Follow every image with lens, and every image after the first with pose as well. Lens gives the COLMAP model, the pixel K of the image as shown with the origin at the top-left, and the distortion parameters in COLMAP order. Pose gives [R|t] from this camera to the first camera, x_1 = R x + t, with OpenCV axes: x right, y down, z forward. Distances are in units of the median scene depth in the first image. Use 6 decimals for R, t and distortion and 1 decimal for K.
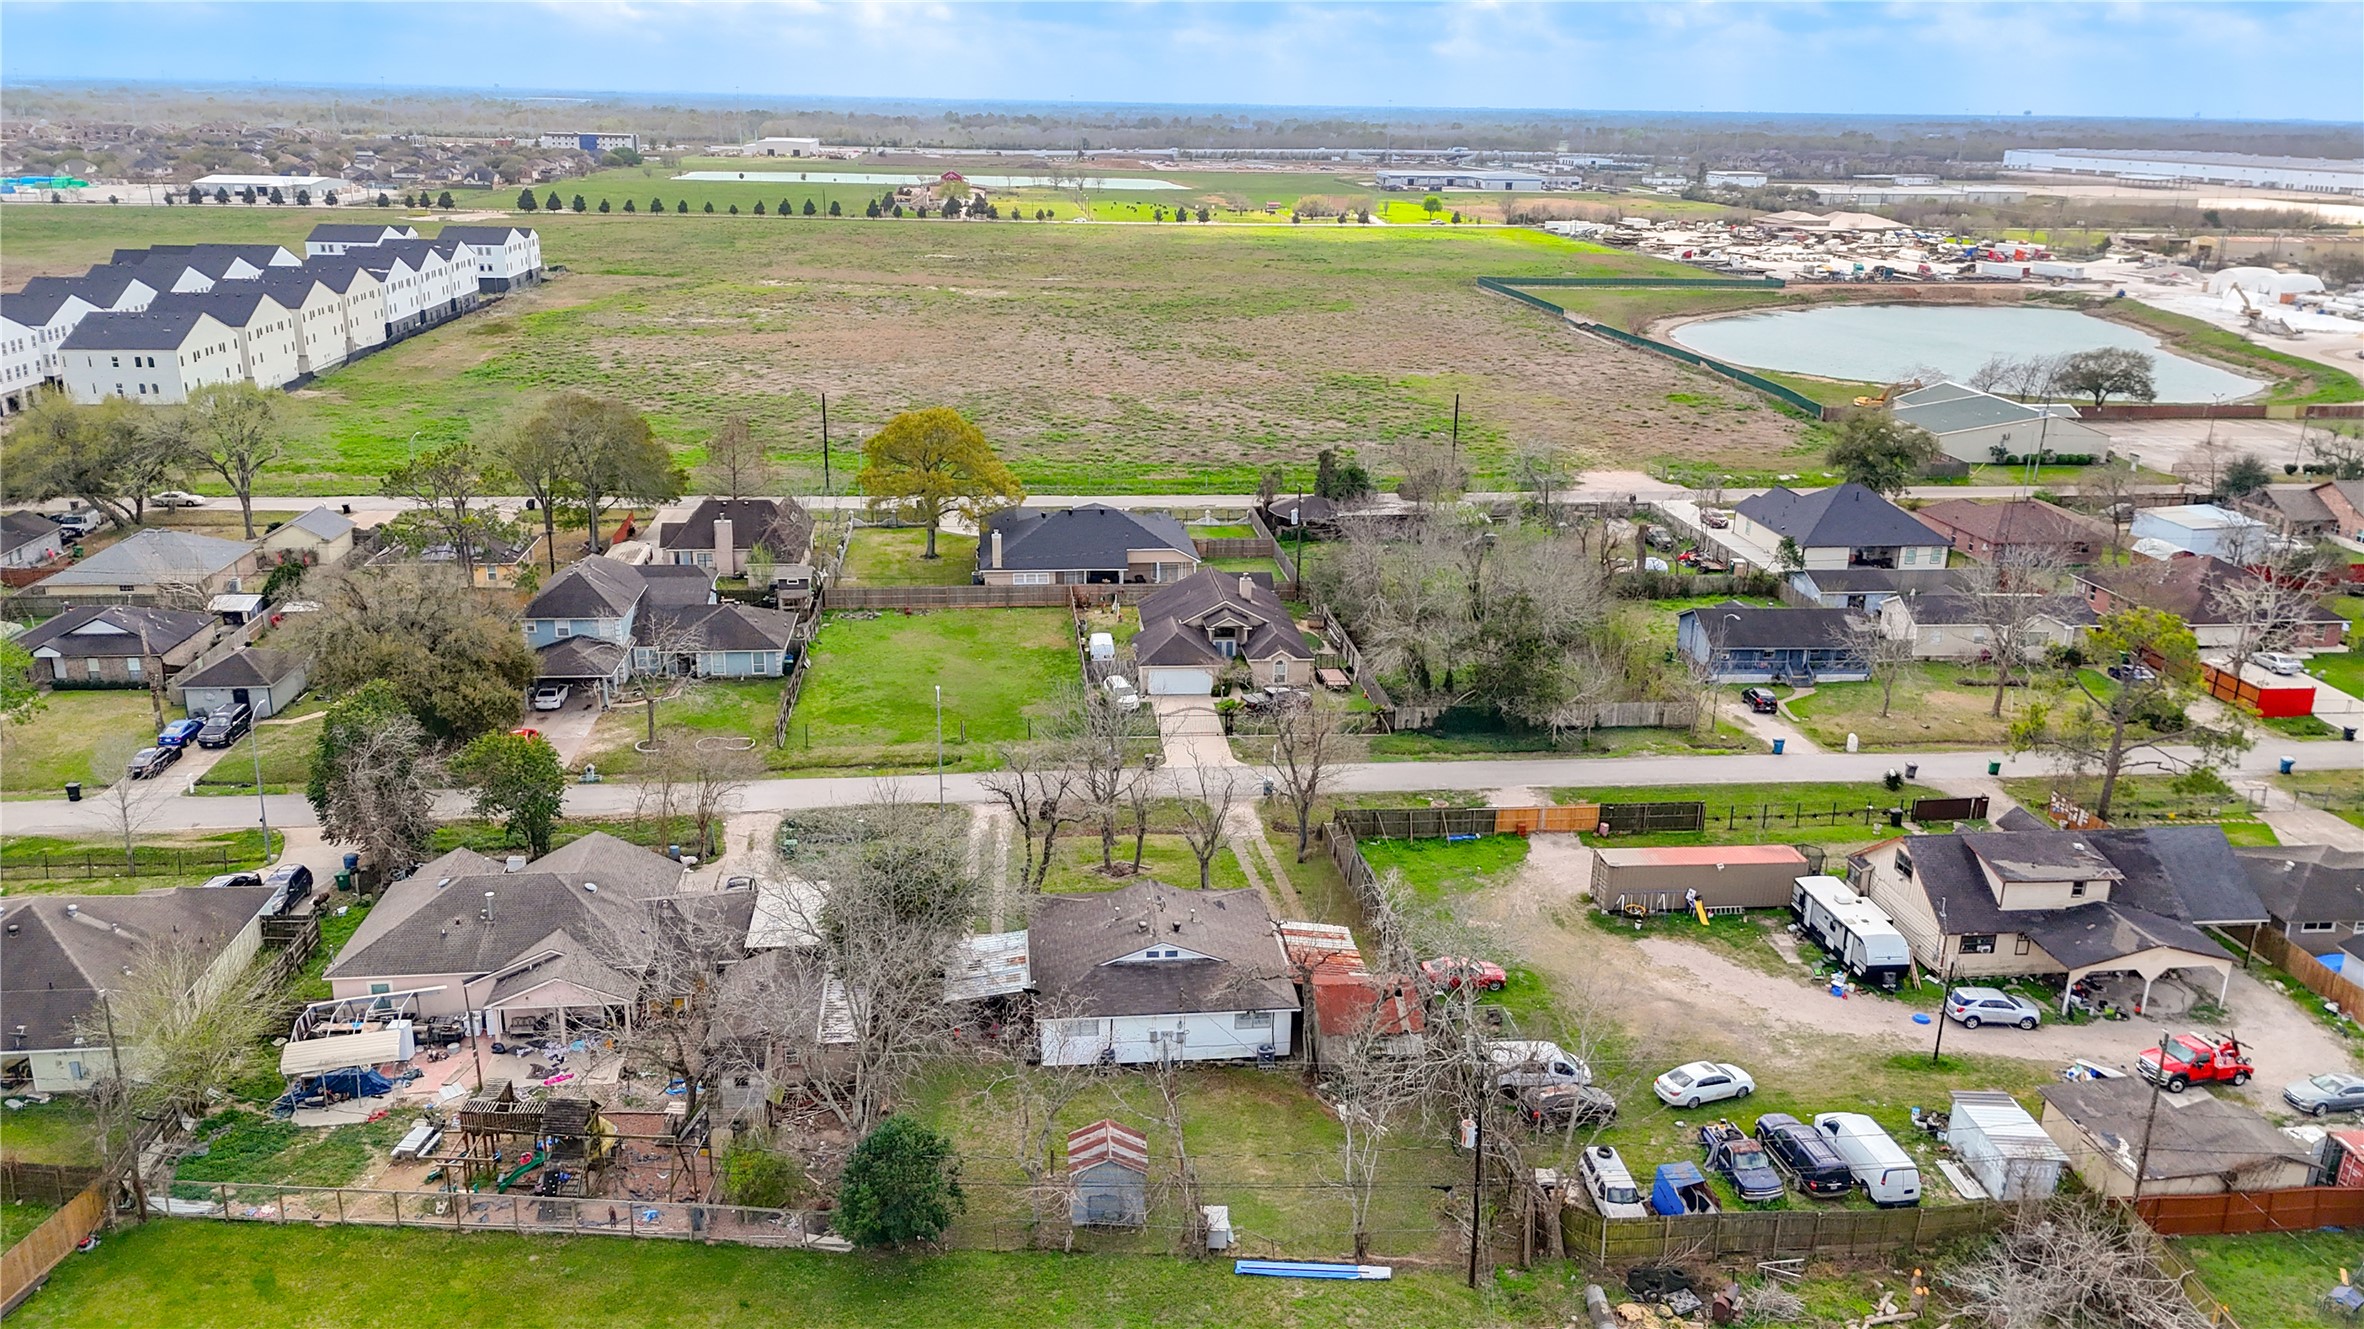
lens RADIAL K [[1741.7, 0, 1186.1], [0, 1741.7, 678.9], [0, 0, 1]] dist [0.070350, -0.067352]
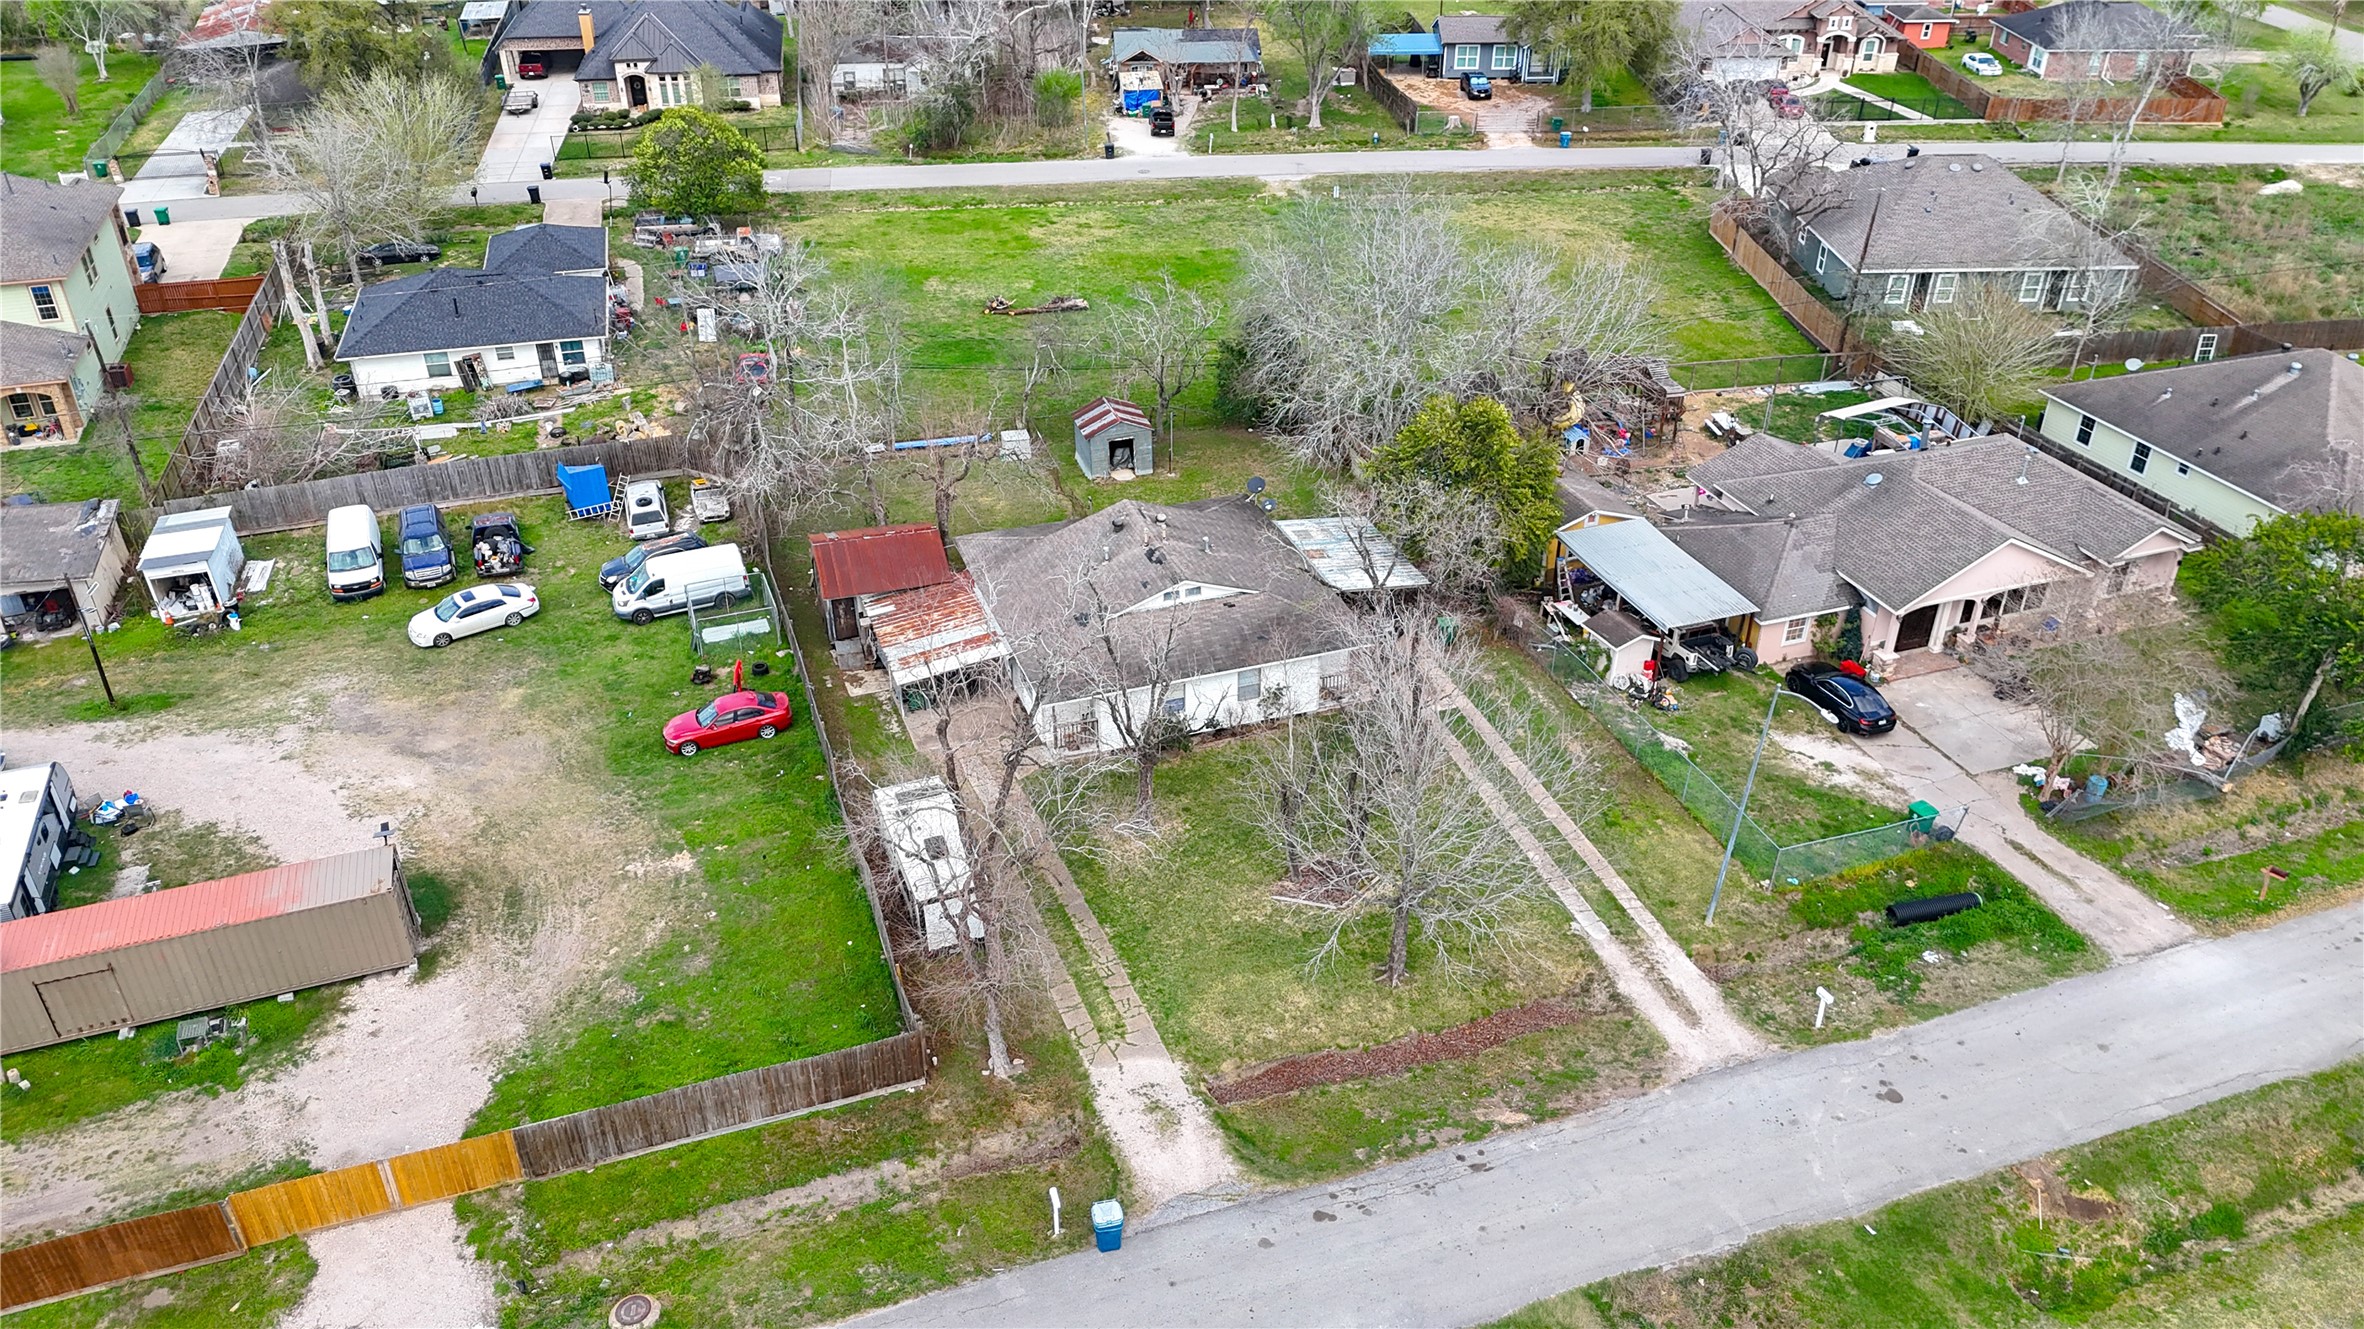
lens RADIAL K [[1741.7, 0, 1185.5], [0, 1741.7, 665.8], [0, 0, 1]] dist [0.070350, -0.067352]
pose [[-0.973926, 0.101591, -0.202850, 0.096464], [-0.088932, 0.651612, 0.753321, -0.301027], [0.208710, 0.751719, -0.625587, 1.156009]]
